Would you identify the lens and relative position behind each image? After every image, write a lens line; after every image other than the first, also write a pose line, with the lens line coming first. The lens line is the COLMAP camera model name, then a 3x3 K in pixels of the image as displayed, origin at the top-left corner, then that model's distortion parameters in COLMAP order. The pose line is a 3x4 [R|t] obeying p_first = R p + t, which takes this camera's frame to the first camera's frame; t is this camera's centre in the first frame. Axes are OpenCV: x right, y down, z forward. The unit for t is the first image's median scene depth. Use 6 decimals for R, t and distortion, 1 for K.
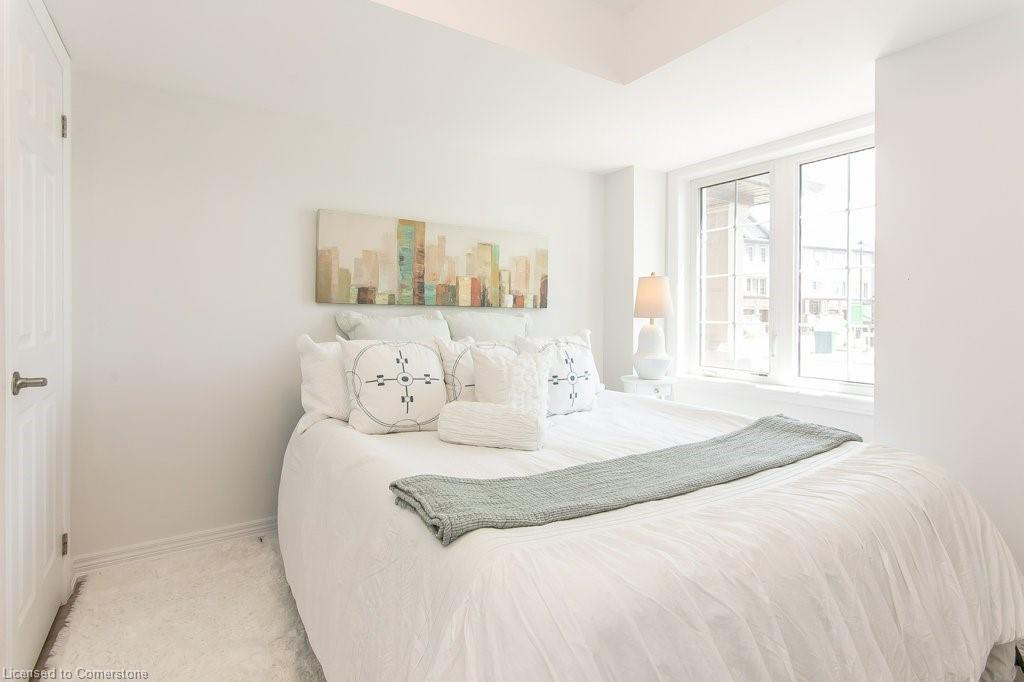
lens RADIAL K [[509.7, 0, 501.0], [0, 509.7, 333.1], [0, 0, 1]] dist [0.001006, 0.000269]
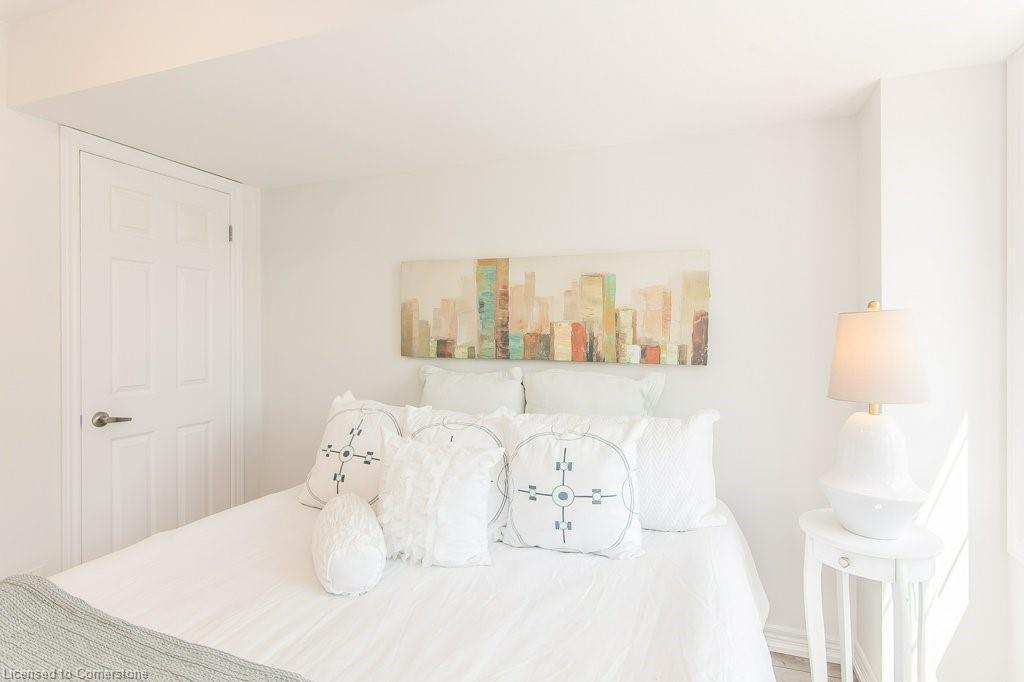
lens RADIAL K [[514.5, 0, 517.6], [0, 514.5, 337.3], [0, 0, 1]] dist [0.005948, 0.000064]
pose [[0.615972, -0.000254, -0.787768, 0.505722], [-0.028835, 0.999323, -0.022869, -0.071361], [0.787240, 0.036802, 0.615548, 0.500781]]
